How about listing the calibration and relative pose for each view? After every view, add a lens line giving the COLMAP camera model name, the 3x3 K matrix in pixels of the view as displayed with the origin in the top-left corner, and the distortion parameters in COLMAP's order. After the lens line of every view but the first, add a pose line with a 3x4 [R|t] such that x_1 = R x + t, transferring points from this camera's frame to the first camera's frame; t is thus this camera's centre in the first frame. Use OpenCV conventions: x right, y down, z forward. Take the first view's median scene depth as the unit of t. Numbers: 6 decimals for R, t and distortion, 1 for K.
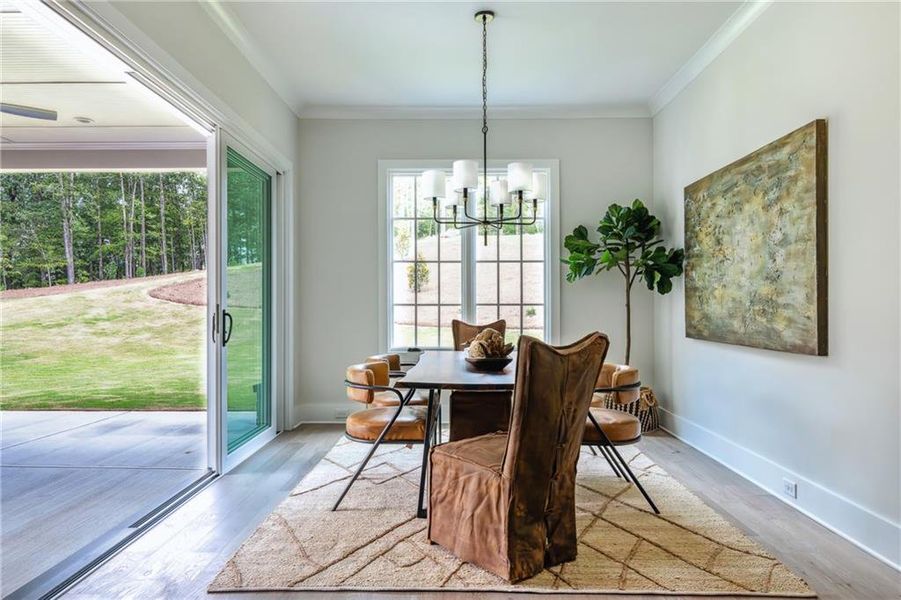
lens RADIAL K [[581.4, 0, 450.6], [0, 581.4, 310.0], [0, 0, 1]] dist [0.002542, 0.000662]
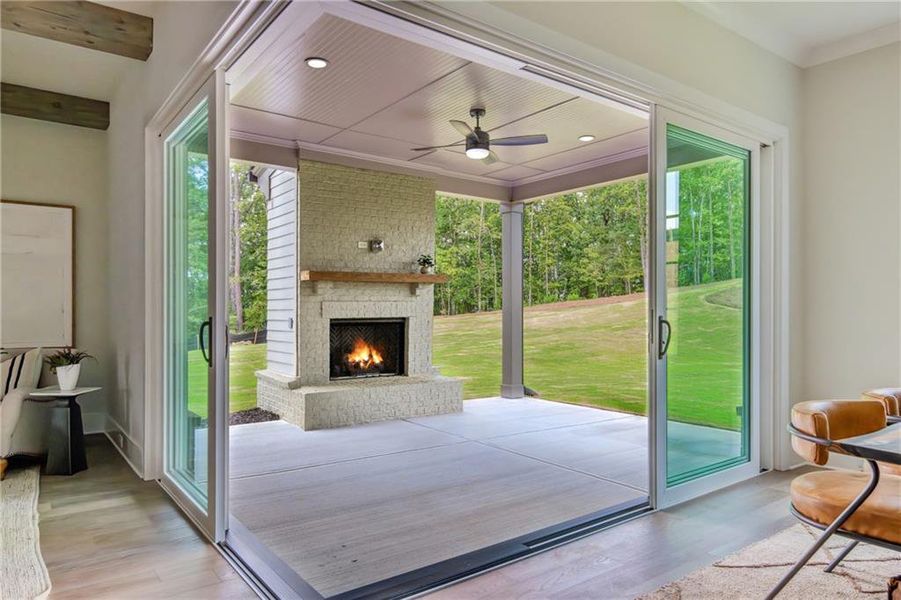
lens RADIAL K [[581.4, 0, 450.6], [0, 581.4, 310.0], [0, 0, 1]] dist [0.002542, 0.000662]
pose [[0.614392, -0.001993, -0.788999, 0.072294], [-0.005067, 0.999966, -0.006472, -0.001892], [0.788985, 0.007974, 0.614361, 0.179632]]
